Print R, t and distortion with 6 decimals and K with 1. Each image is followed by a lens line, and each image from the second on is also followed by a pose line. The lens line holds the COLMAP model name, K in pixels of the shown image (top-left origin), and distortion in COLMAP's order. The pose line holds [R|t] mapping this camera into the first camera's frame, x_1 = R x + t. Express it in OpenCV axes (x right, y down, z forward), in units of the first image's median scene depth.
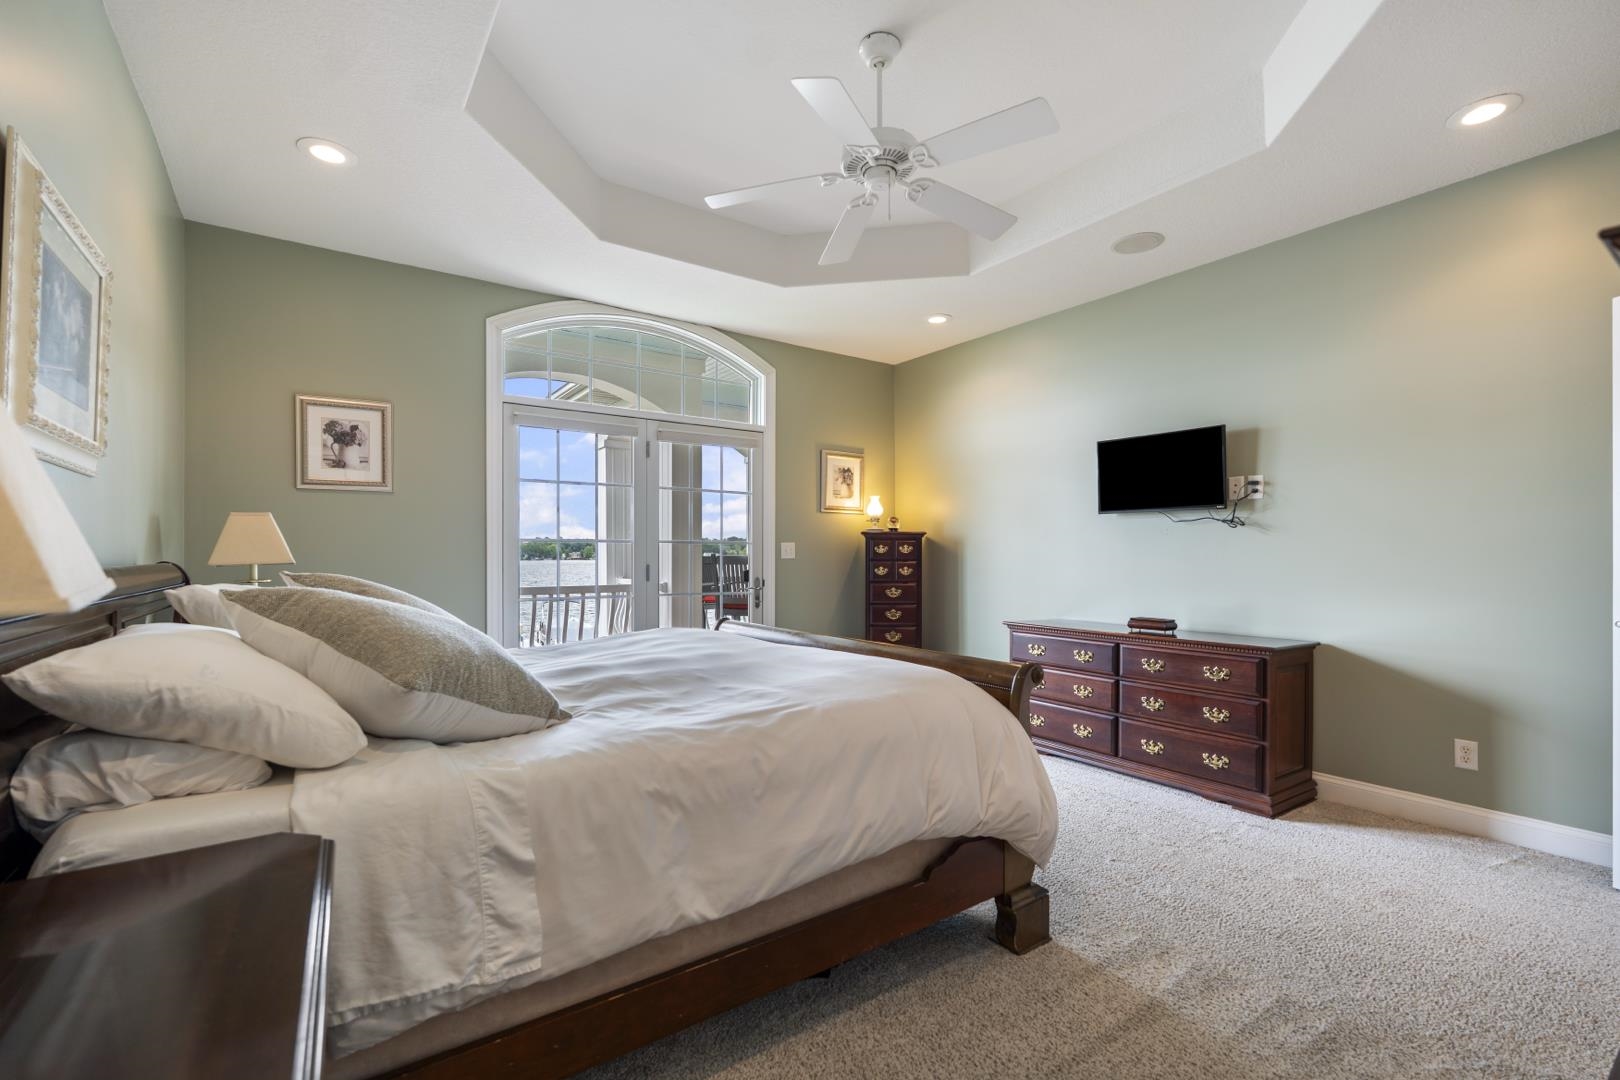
lens RADIAL K [[710.4, 0, 816.6], [0, 710.4, 557.7], [0, 0, 1]] dist [-0.005593, 0.000376]
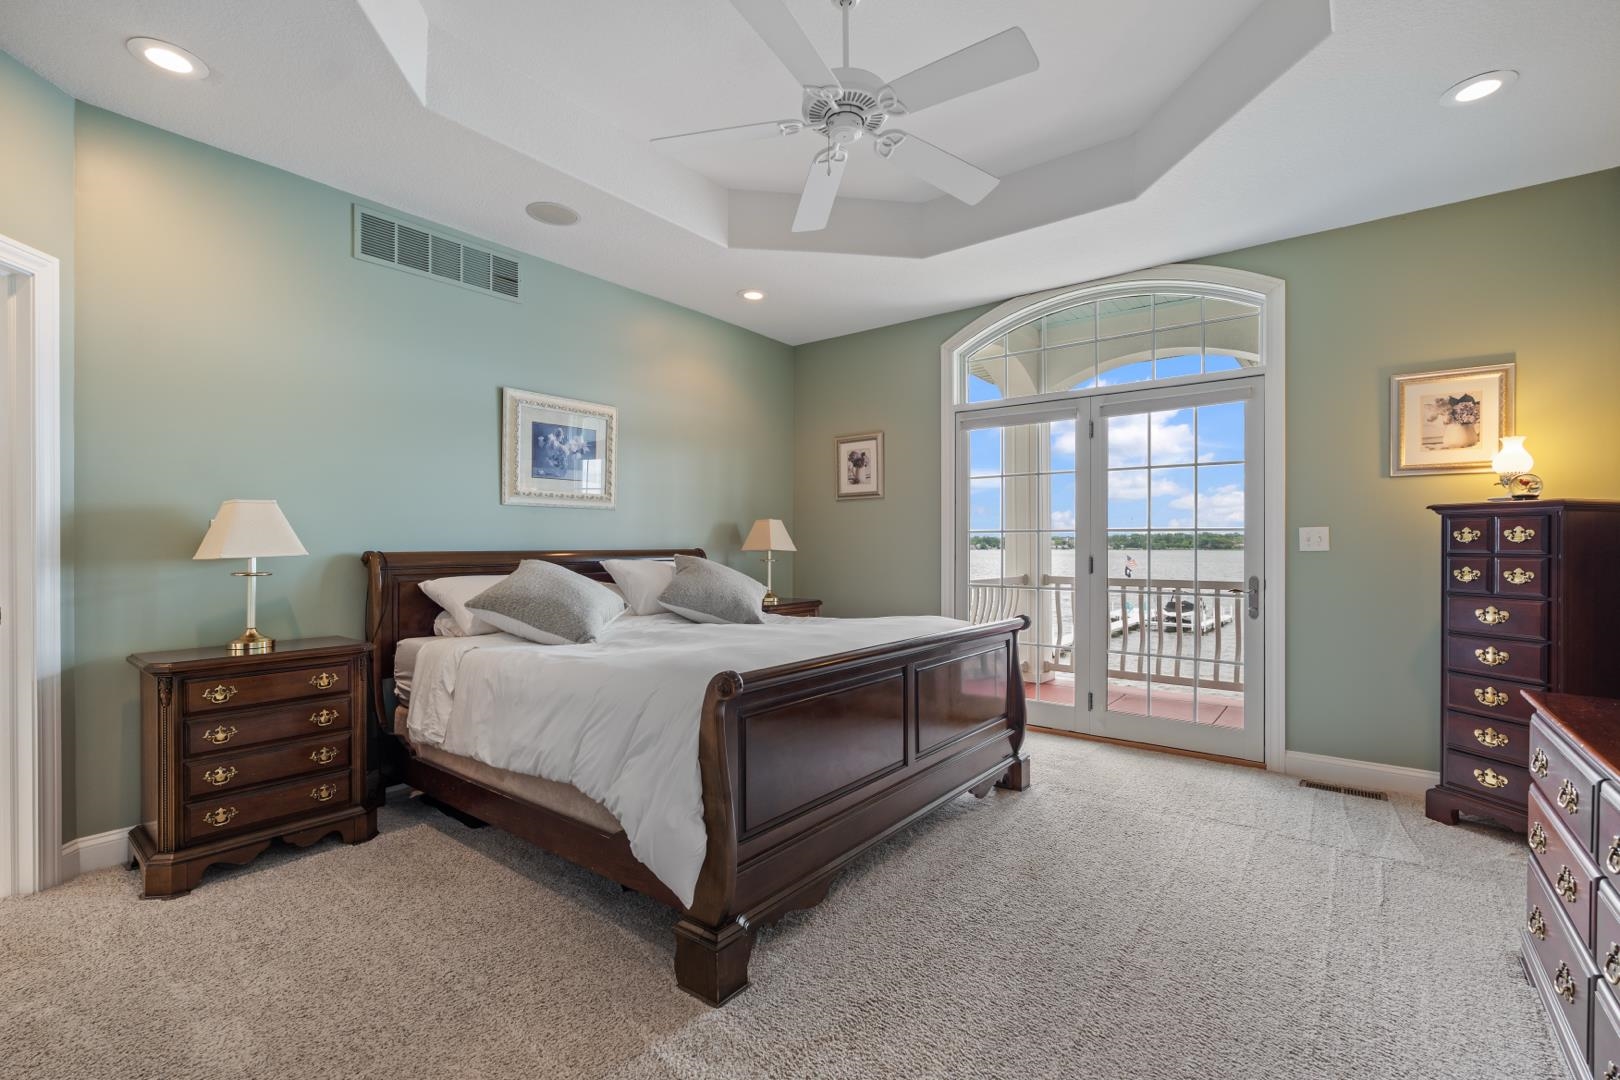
lens RADIAL K [[710.4, 0, 813.7], [0, 710.4, 540.1], [0, 0, 1]] dist [-0.005593, 0.000376]
pose [[0.285122, -0.005064, -0.958478, 0.662423], [-0.005148, 0.999964, -0.006814, -0.002910], [0.958477, 0.006877, 0.285086, 0.500058]]
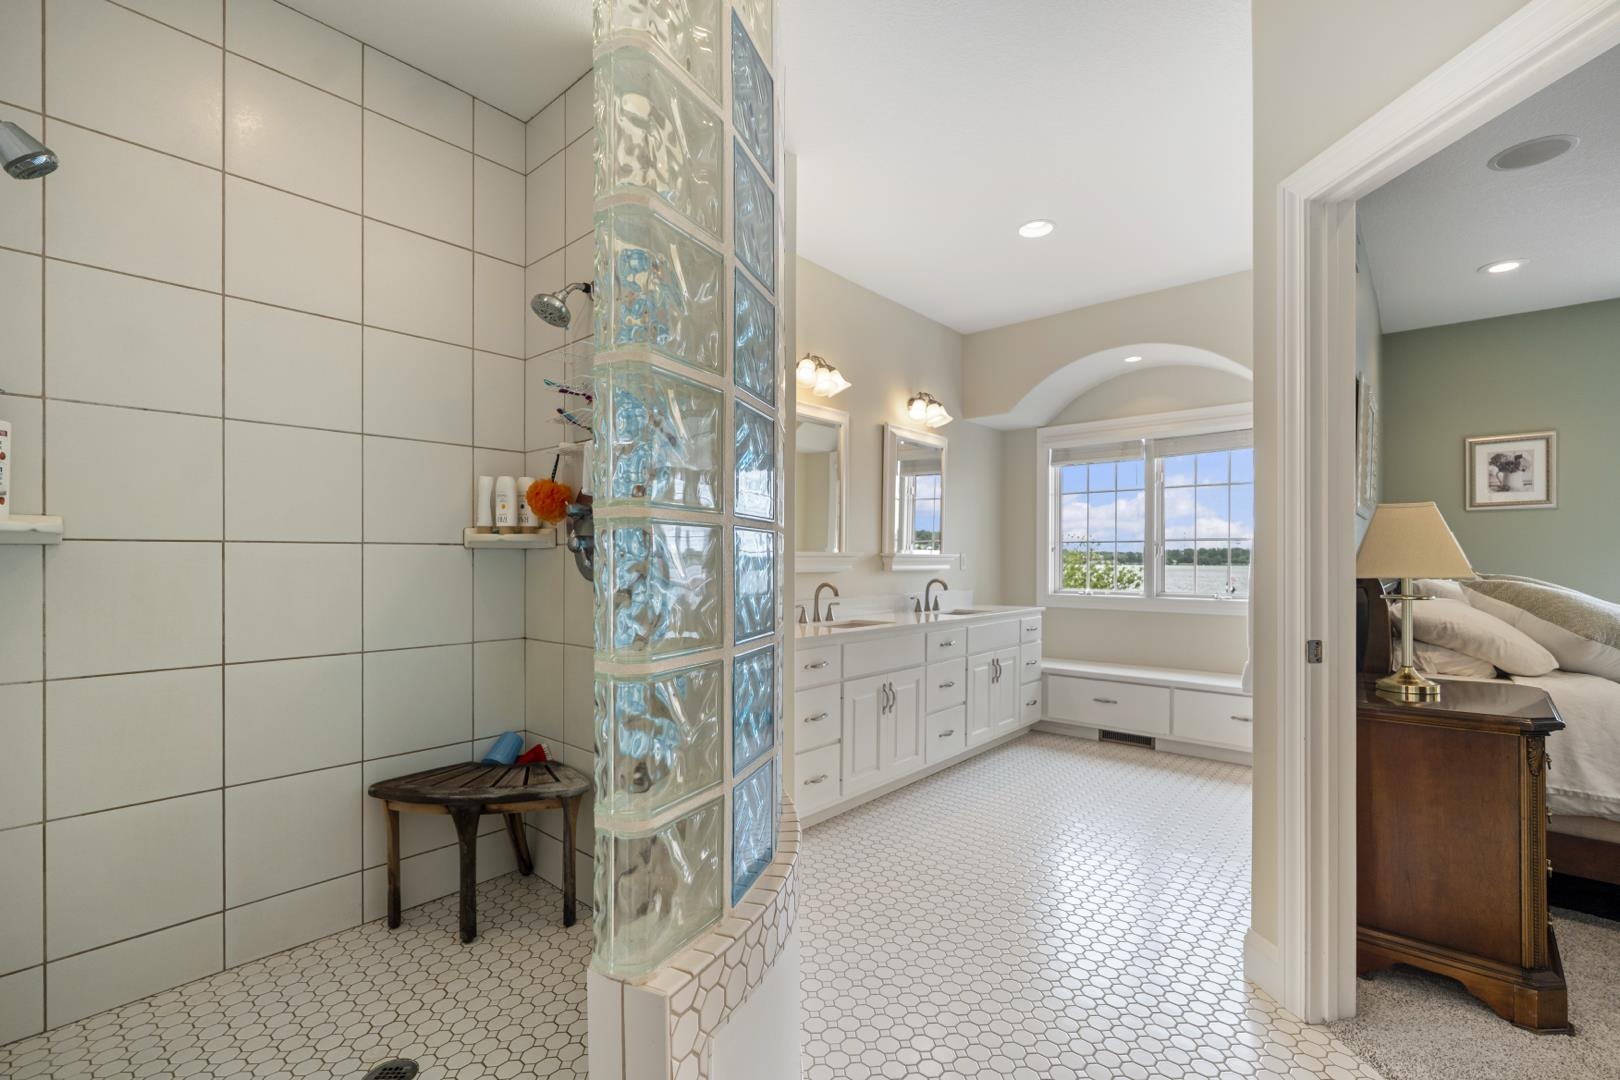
lens RADIAL K [[710.4, 0, 813.3], [0, 710.4, 556.6], [0, 0, 1]] dist [-0.005593, 0.000376]
pose [[0.235092, 0.000635, -0.971973, 0.235078], [-0.010669, 0.999941, -0.001928, 0.001756], [0.971914, 0.010824, 0.235085, -0.447653]]
